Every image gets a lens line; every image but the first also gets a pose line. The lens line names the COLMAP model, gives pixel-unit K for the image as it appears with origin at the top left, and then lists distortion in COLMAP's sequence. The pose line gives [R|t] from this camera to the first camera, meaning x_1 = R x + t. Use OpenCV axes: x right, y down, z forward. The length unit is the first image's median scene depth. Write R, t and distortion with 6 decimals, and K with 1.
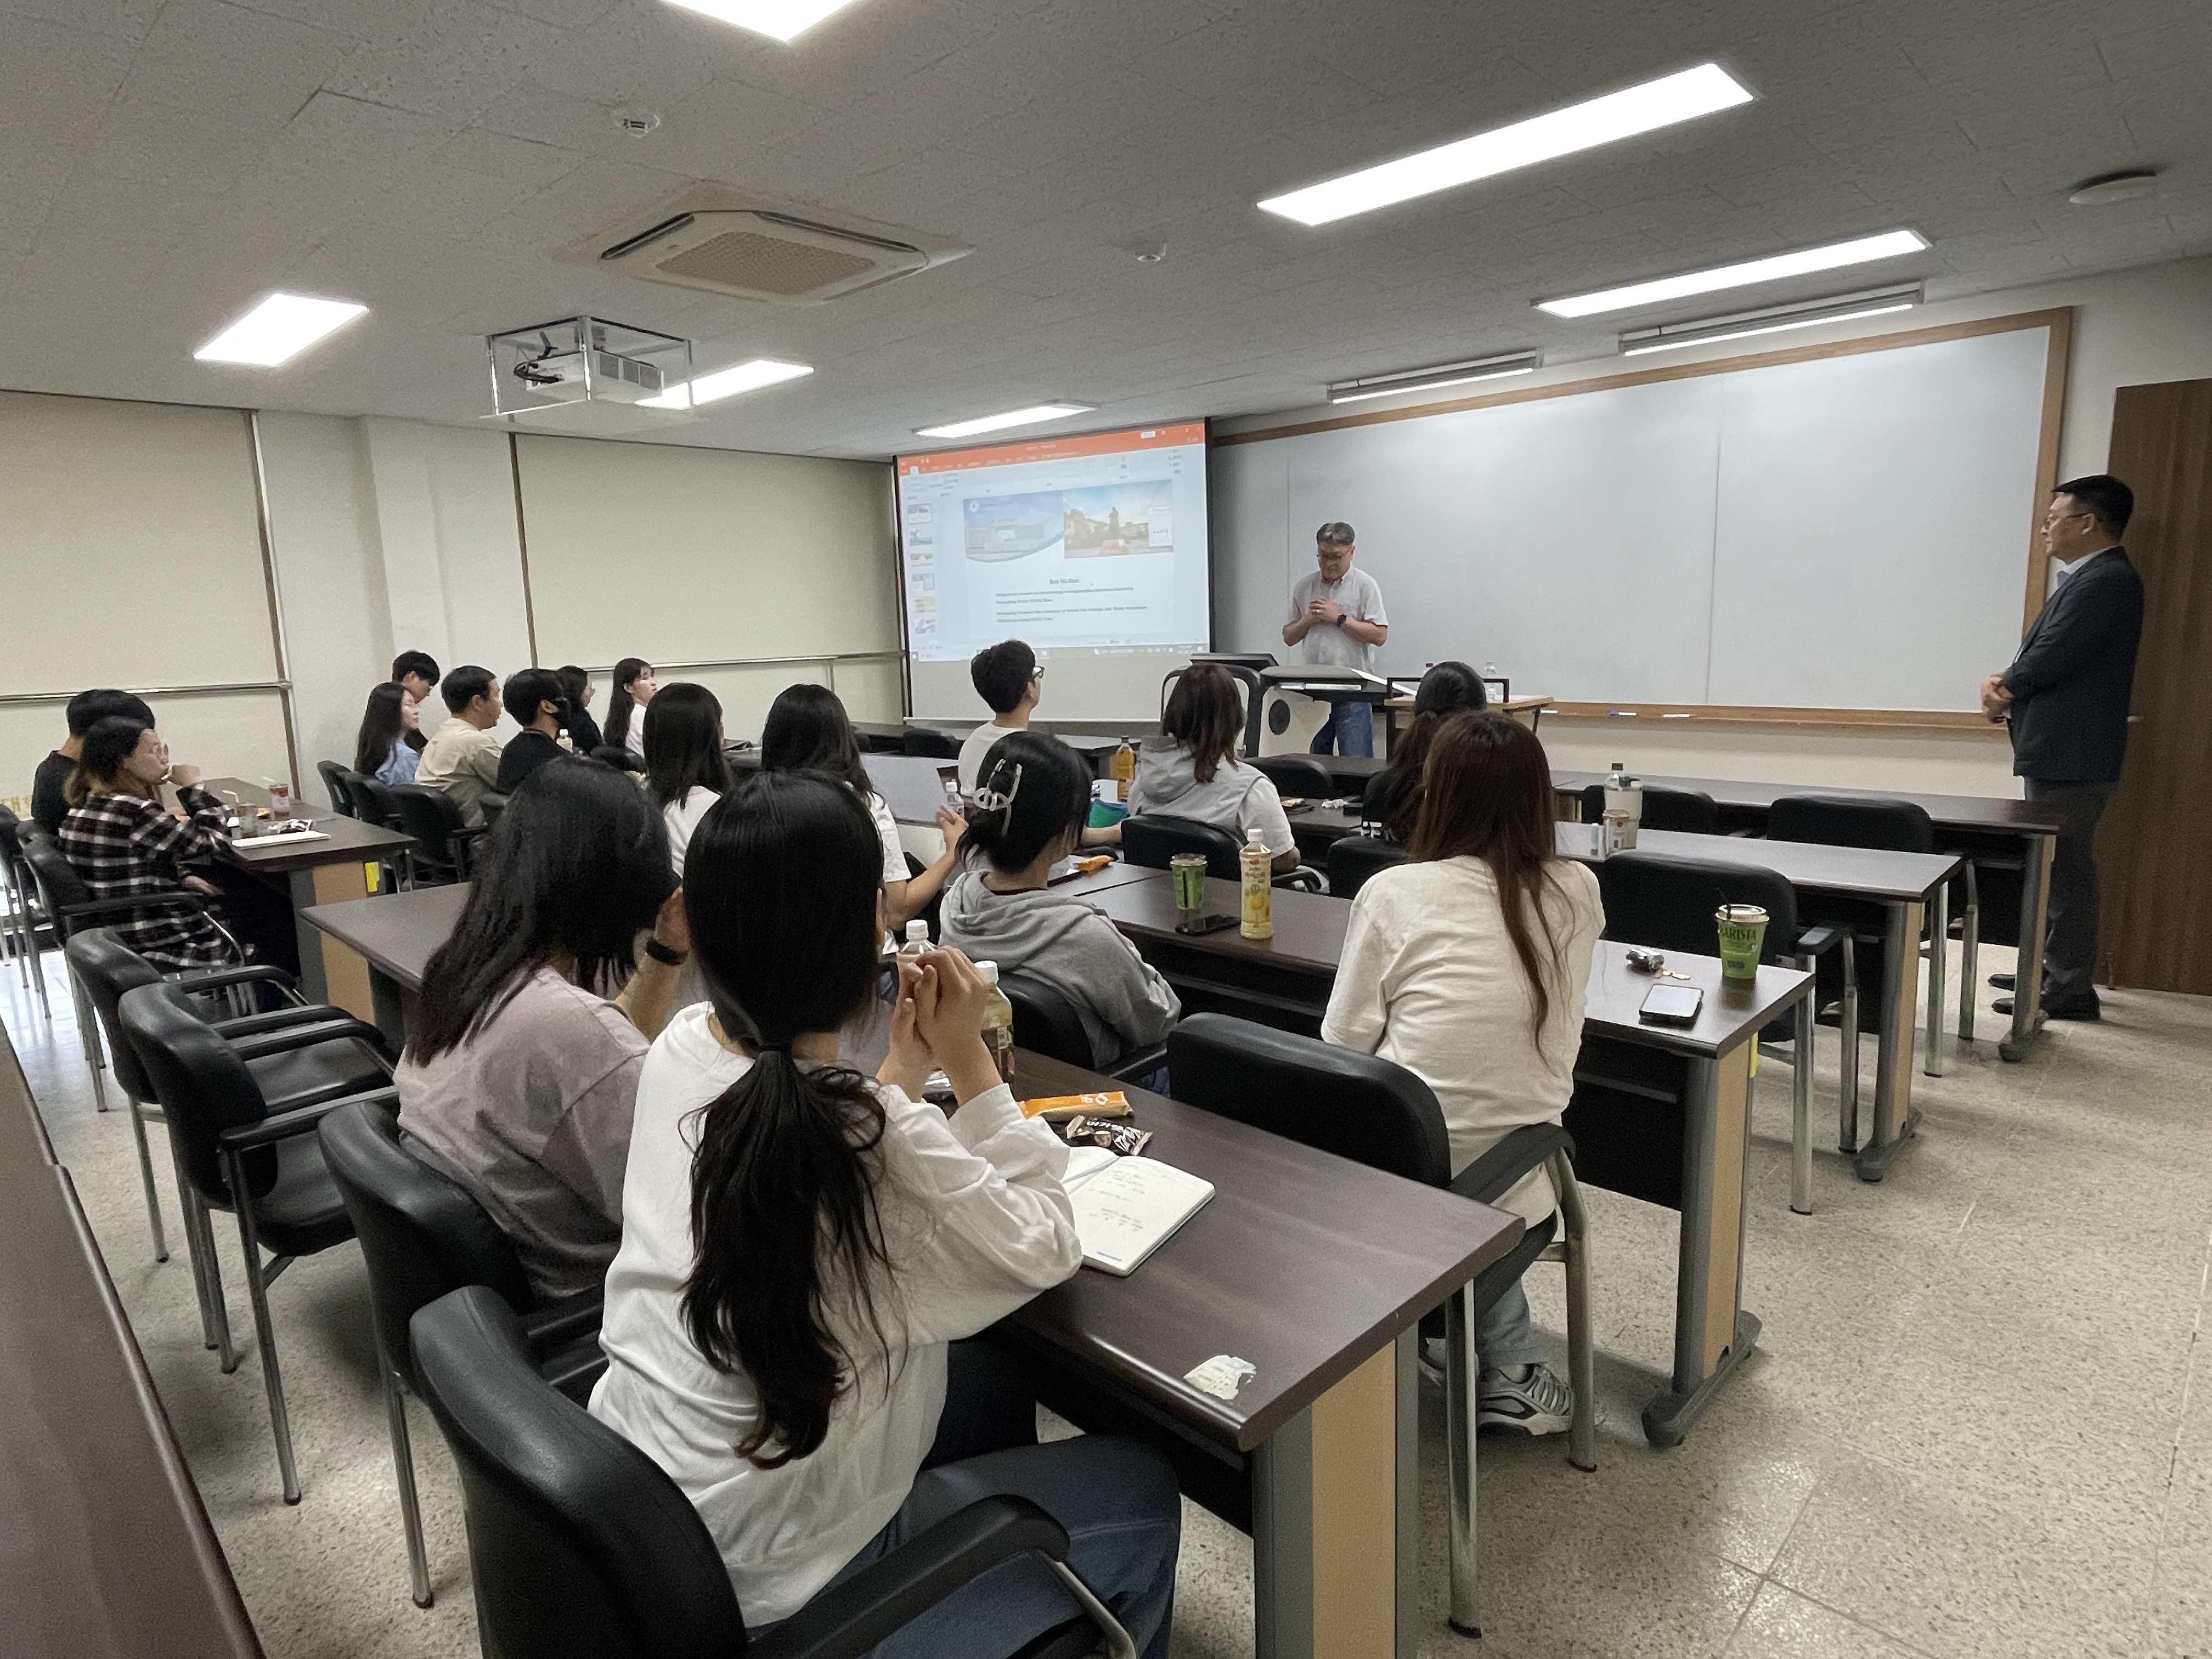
lens RADIAL K [[1251.4, 0, 1101.5], [0, 1251.4, 832.5], [0, 0, 1]] dist [-0.008293, 0.000030]
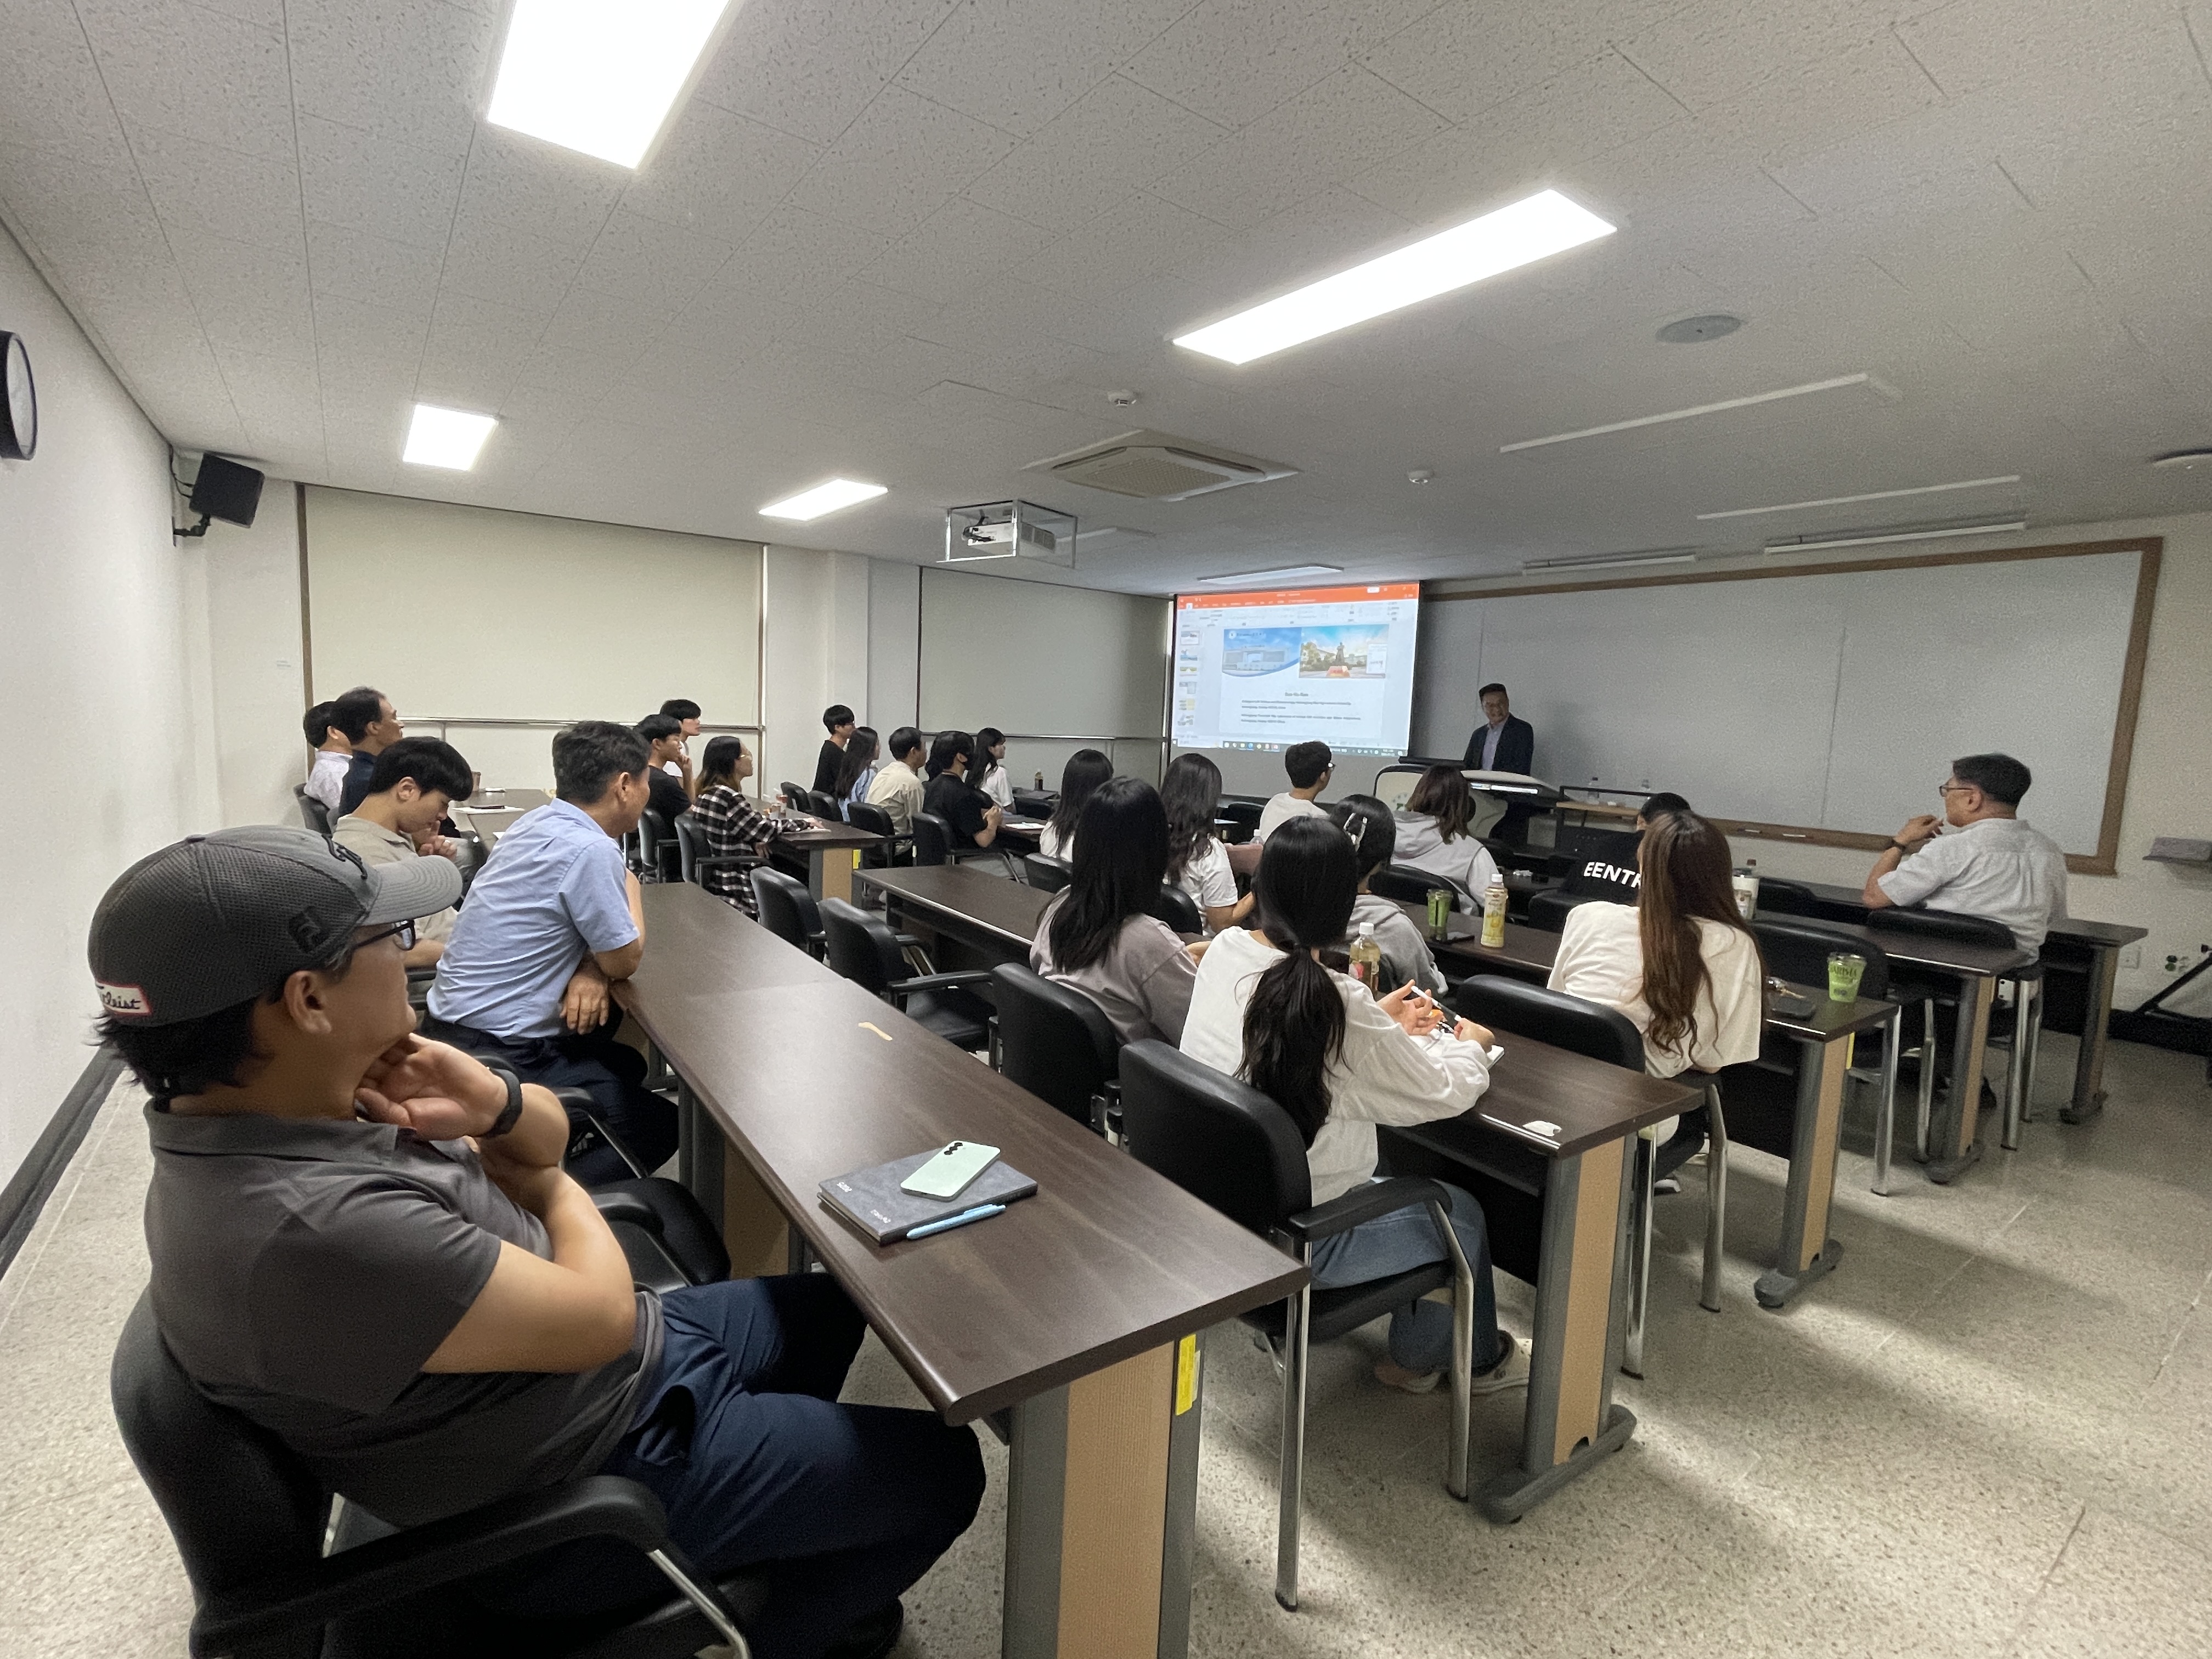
lens RADIAL K [[1024.8, 0, 1106.0], [0, 1024.8, 829.5], [0, 0, 1]] dist [0.002048, -0.000689]
pose [[0.983719, 0.089765, -0.155686, -0.145307], [-0.098821, 0.993775, -0.051426, 0.051211], [0.150101, 0.065974, 0.986467, -0.281808]]
